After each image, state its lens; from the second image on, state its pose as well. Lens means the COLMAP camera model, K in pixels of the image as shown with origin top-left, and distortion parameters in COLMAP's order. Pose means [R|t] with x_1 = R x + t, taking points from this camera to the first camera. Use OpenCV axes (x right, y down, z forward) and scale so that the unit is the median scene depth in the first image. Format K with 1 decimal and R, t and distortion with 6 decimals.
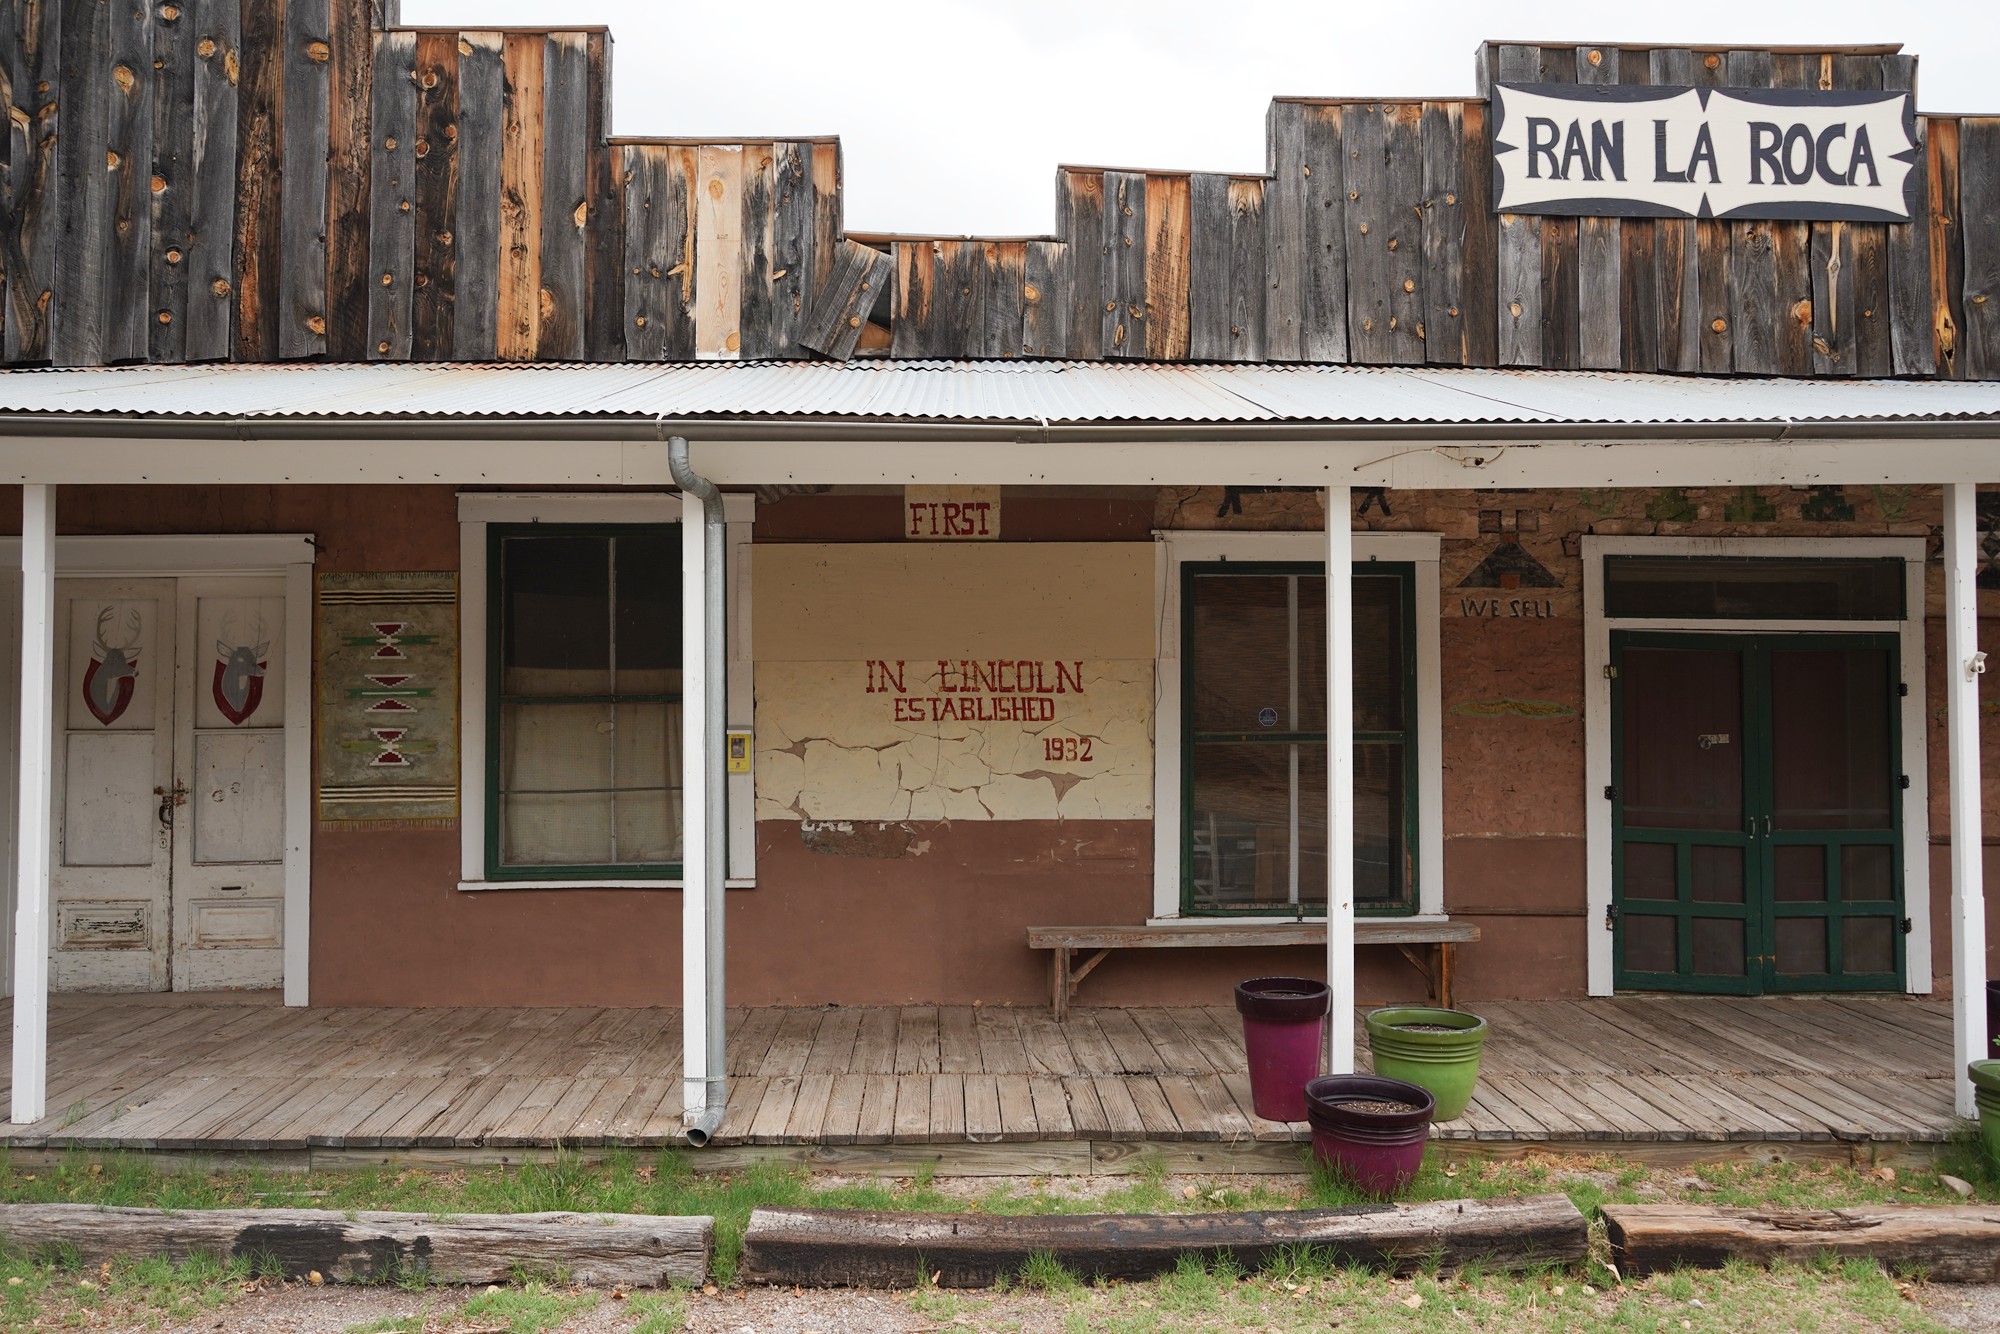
lens RADIAL K [[1571.1, 0, 964.2], [0, 1571.1, 611.8], [0, 0, 1]] dist [-0.004166, -0.001342]
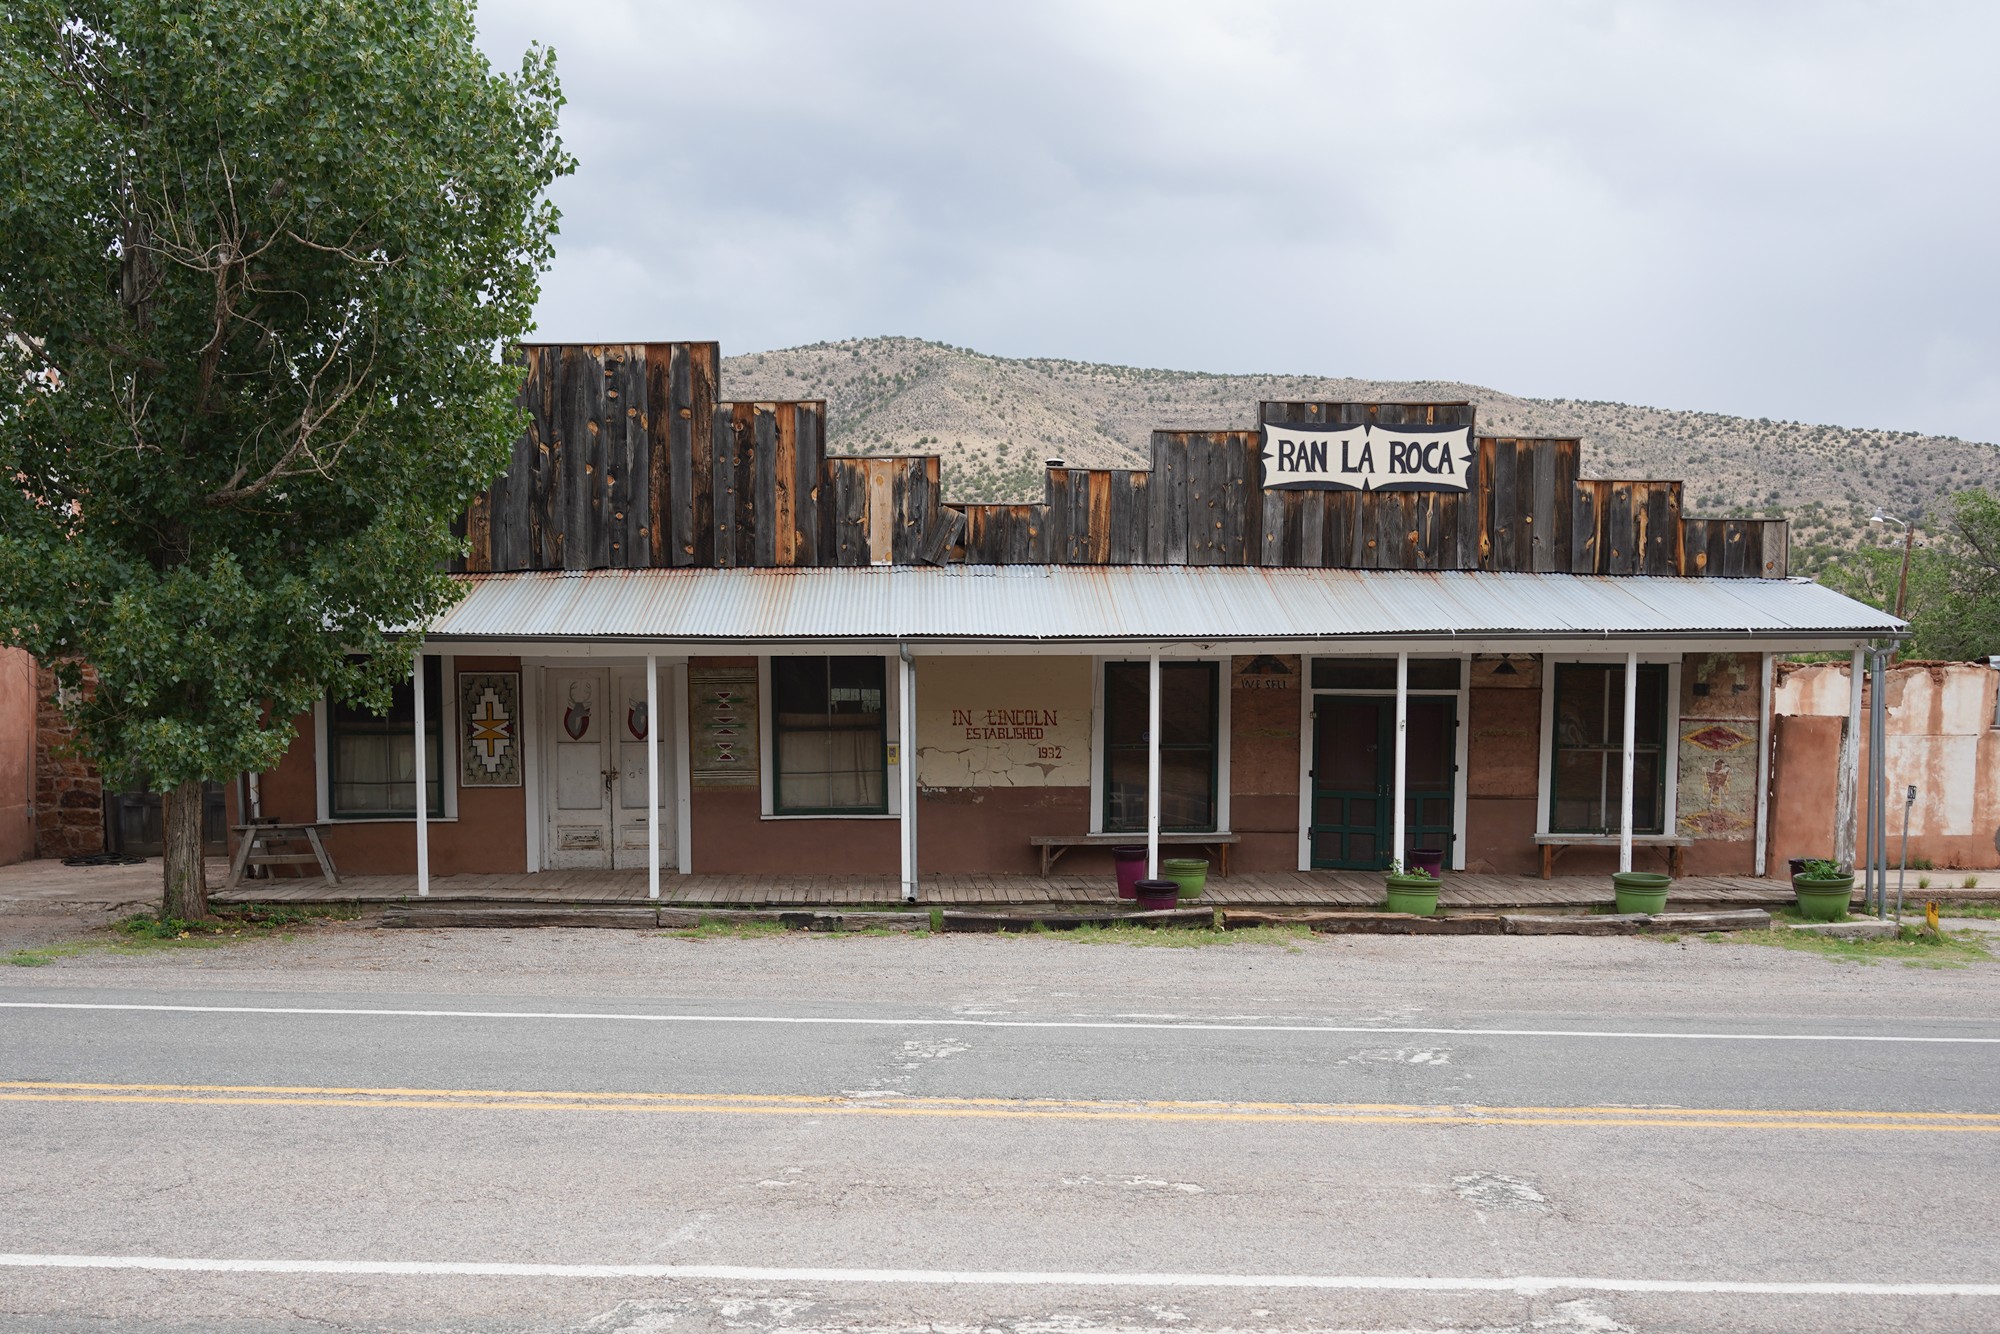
lens RADIAL K [[1571.1, 0, 999.8], [0, 1571.1, 667.9], [0, 0, 1]] dist [-0.004166, -0.001342]
pose [[0.999583, 0.002126, 0.028797, -0.059503], [-0.003517, 0.998826, 0.048313, -0.124067], [-0.028661, -0.048394, 0.998417, -1.061773]]
